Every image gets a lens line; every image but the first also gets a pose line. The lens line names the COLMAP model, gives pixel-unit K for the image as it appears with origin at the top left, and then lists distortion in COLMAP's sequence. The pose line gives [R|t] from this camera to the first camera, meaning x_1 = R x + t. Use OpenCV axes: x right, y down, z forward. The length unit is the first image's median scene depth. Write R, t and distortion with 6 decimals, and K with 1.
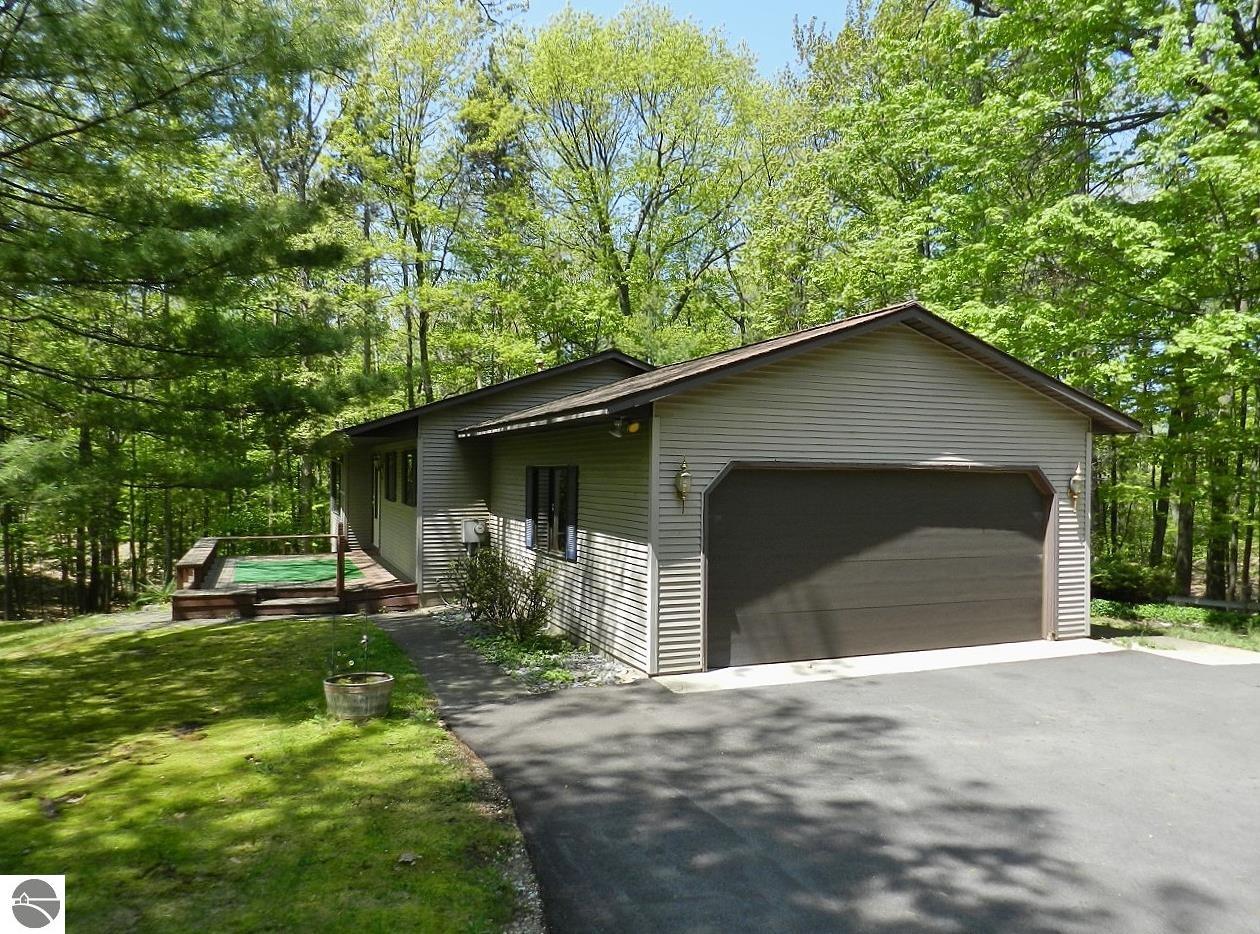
lens RADIAL K [[872.9, 0, 630.0], [0, 872.9, 467.0], [0, 0, 1]] dist [0.024041, -0.003601]
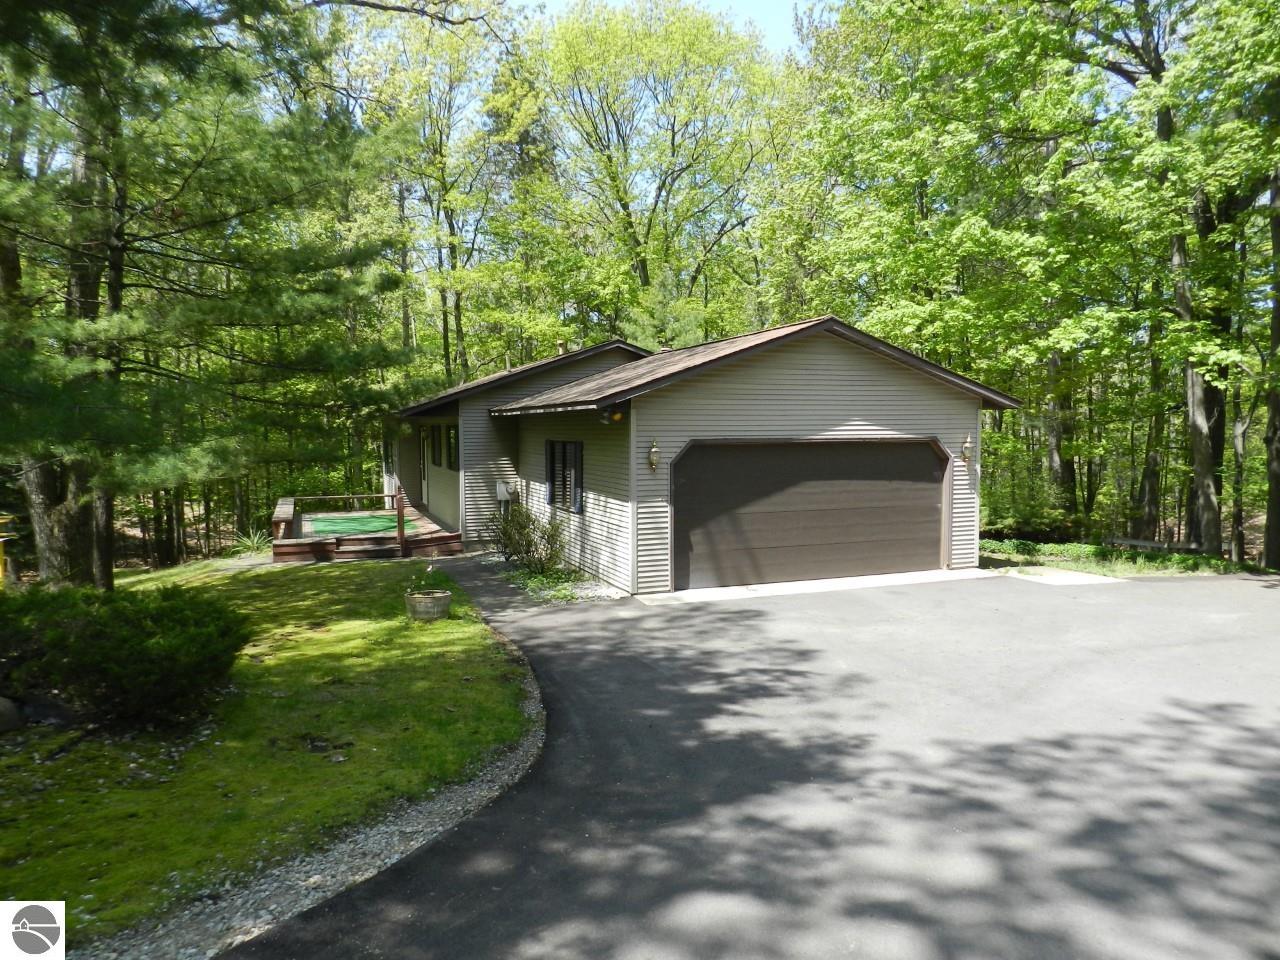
lens RADIAL K [[859.9, 0, 640.0], [0, 859.9, 480.0], [0, 0, 1]] dist [0.035877, 0.001223]
pose [[0.999568, -0.012234, -0.026707, 0.038721], [0.014009, 0.997634, 0.067313, -0.018600], [0.025820, -0.067658, 0.997374, -0.185768]]
